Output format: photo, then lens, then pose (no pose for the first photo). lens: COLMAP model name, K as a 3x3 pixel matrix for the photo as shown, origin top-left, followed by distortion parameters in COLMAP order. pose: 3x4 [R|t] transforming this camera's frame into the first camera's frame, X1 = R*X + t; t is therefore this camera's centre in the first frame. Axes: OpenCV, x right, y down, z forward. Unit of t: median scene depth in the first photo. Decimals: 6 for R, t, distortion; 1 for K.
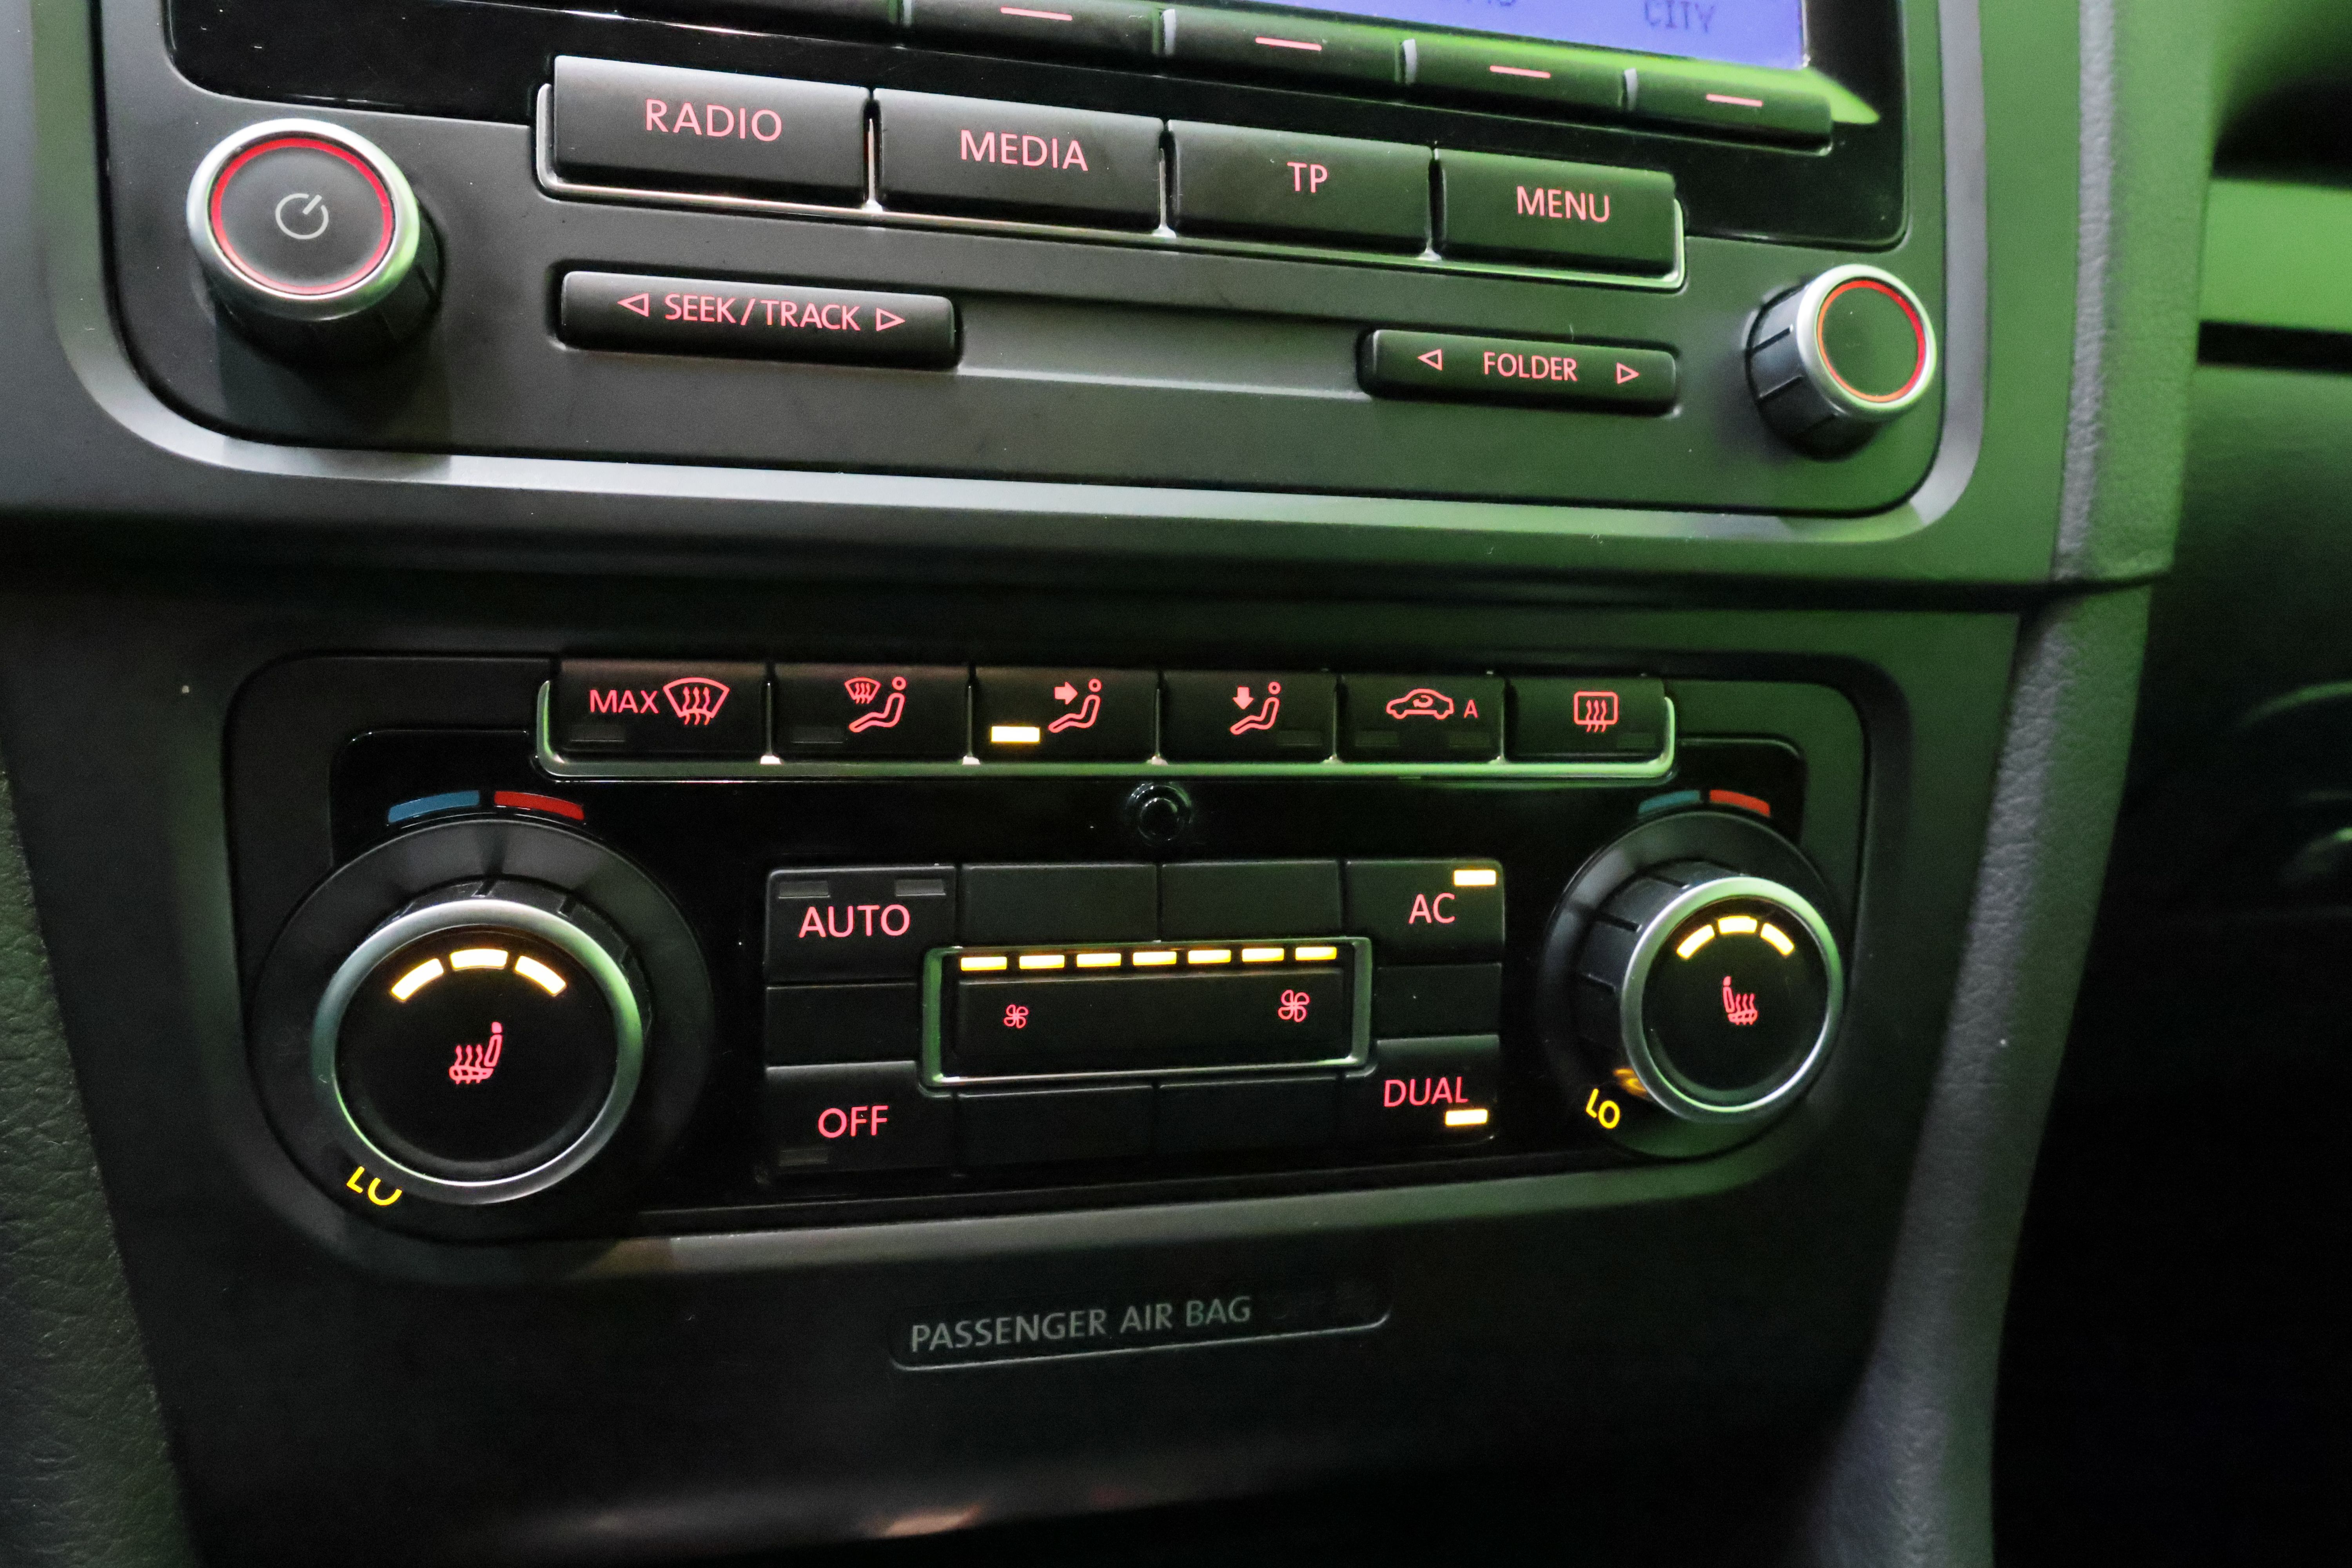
lens RADIAL K [[1675.5, 0, 1175.1], [0, 1675.5, 791.8], [0, 0, 1]] dist [-0.001666, -0.000272]
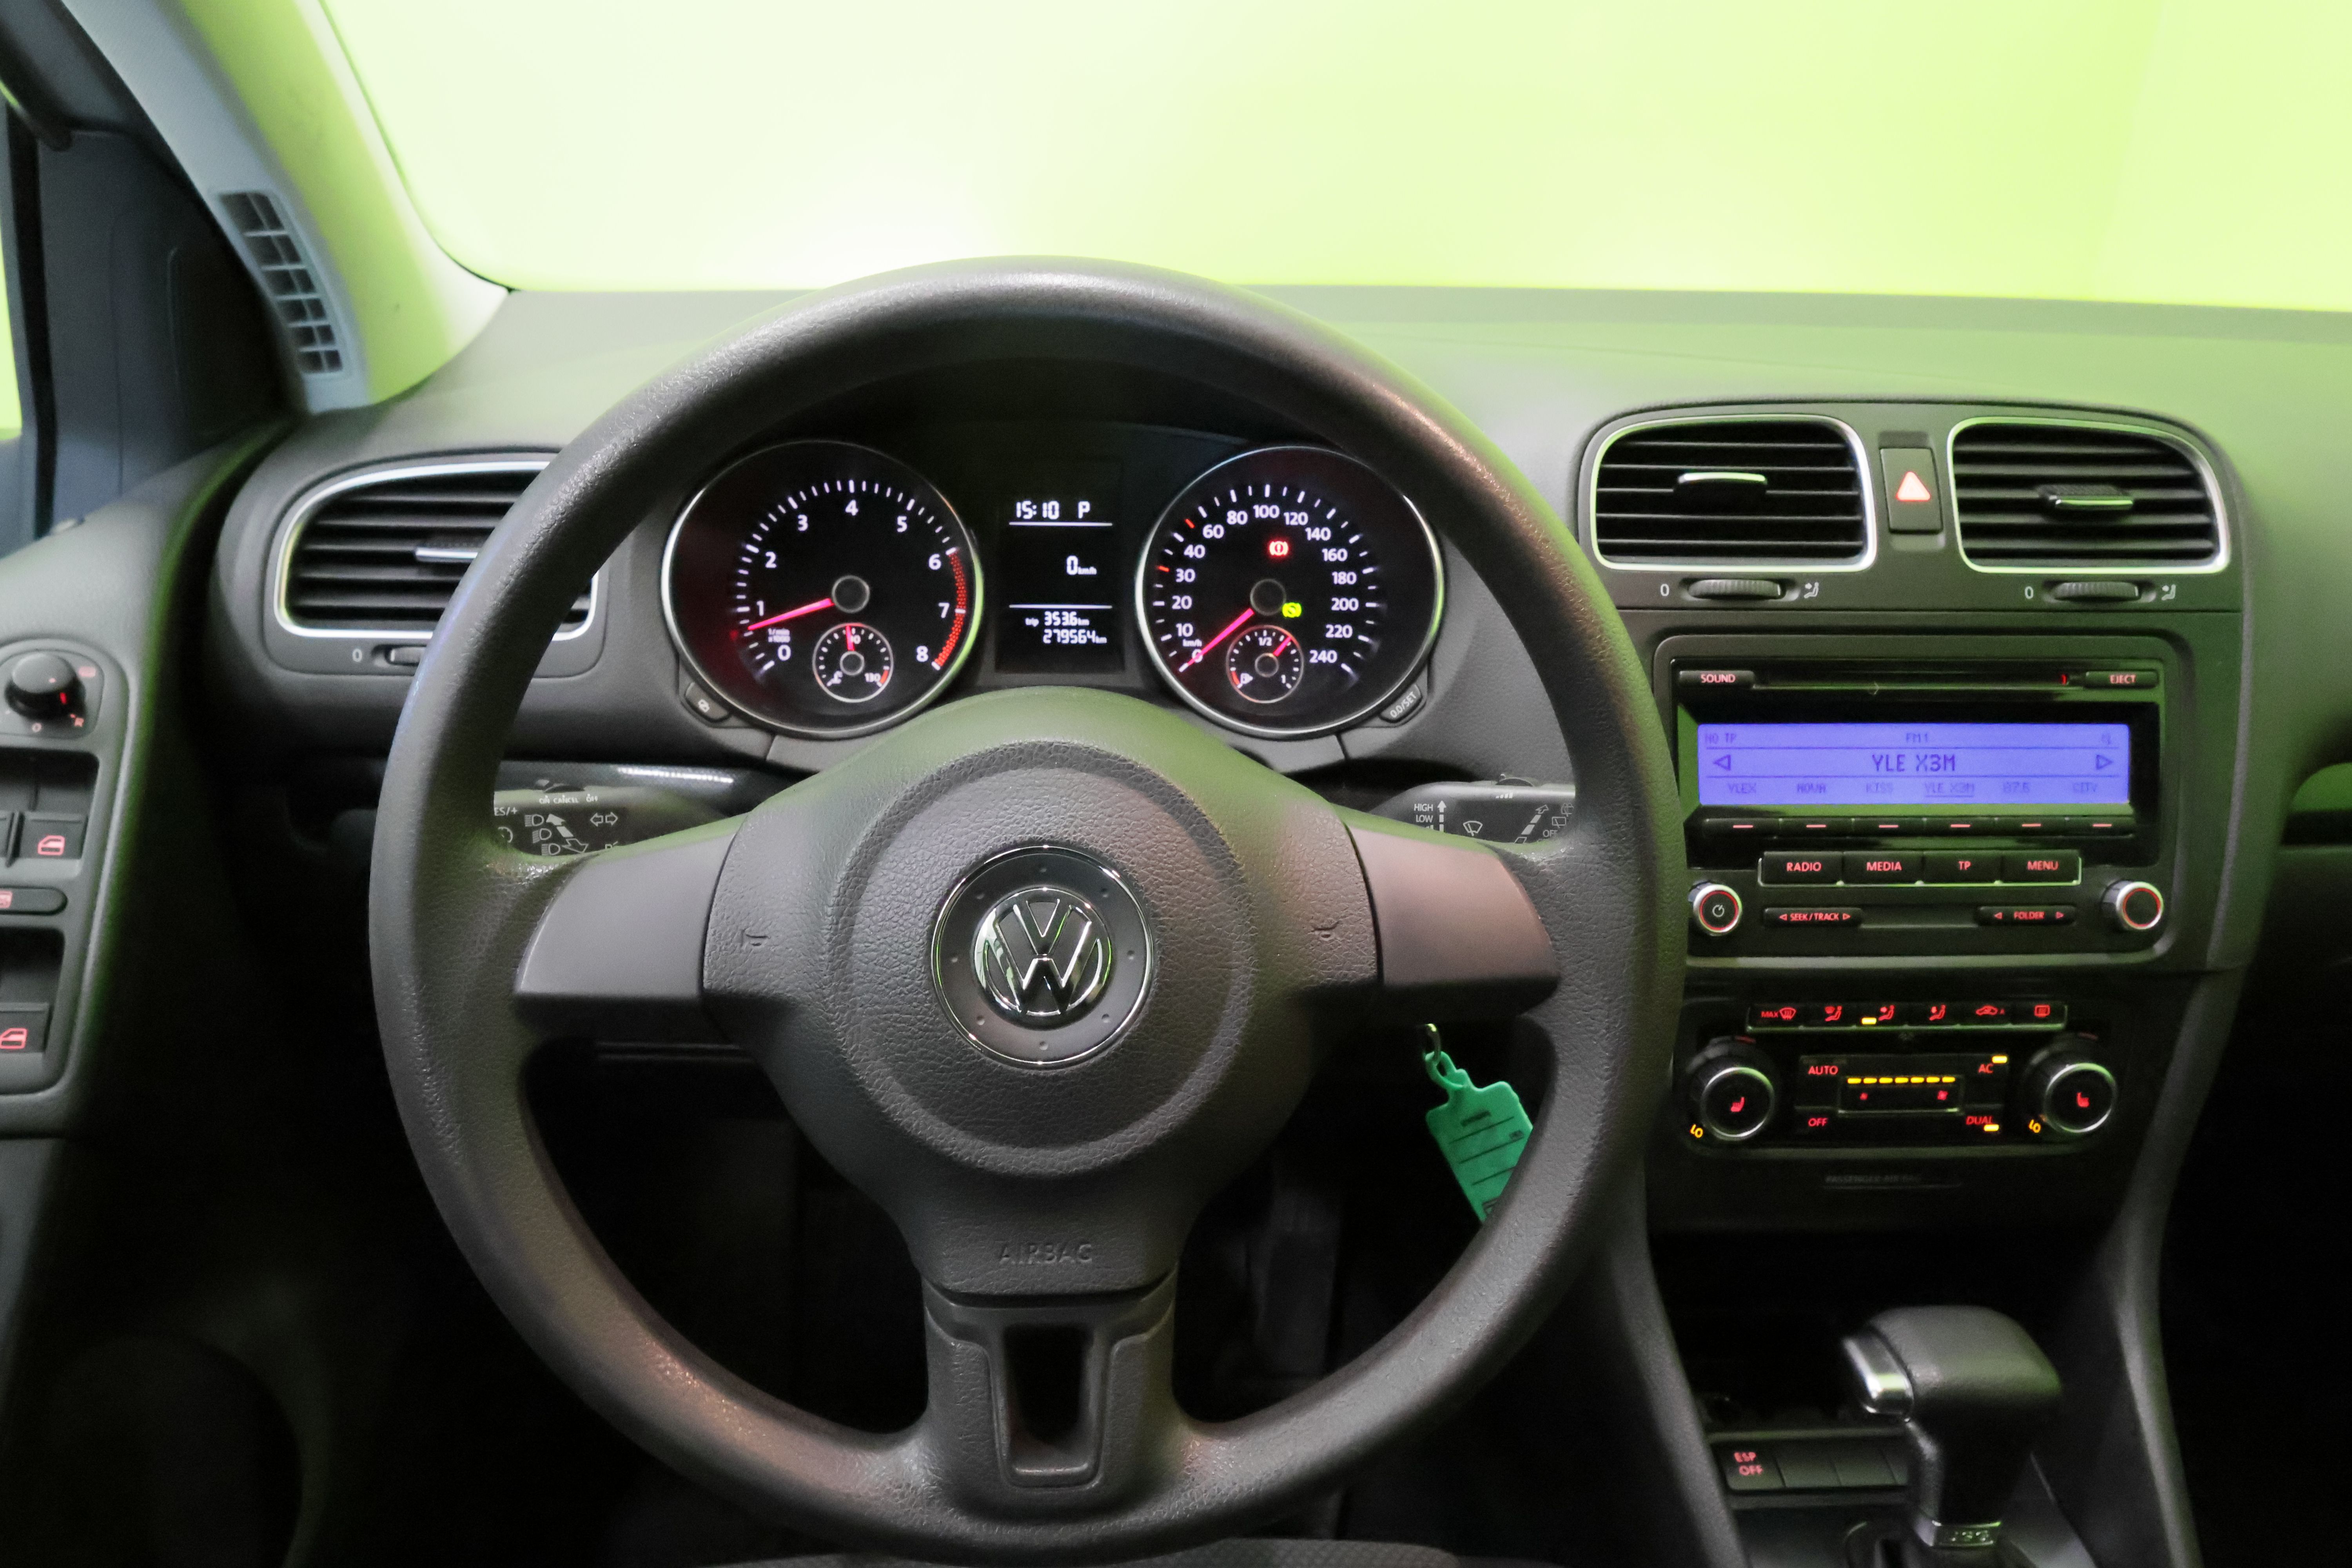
lens RADIAL K [[1675.5, 0, 1167.2], [0, 1675.5, 786.5], [0, 0, 1]] dist [-0.001666, -0.000272]
pose [[0.979390, 0.033203, -0.199230, -0.844118], [-0.009891, 0.993096, 0.116884, -0.910559], [0.201736, -0.112505, 0.972957, -2.667023]]
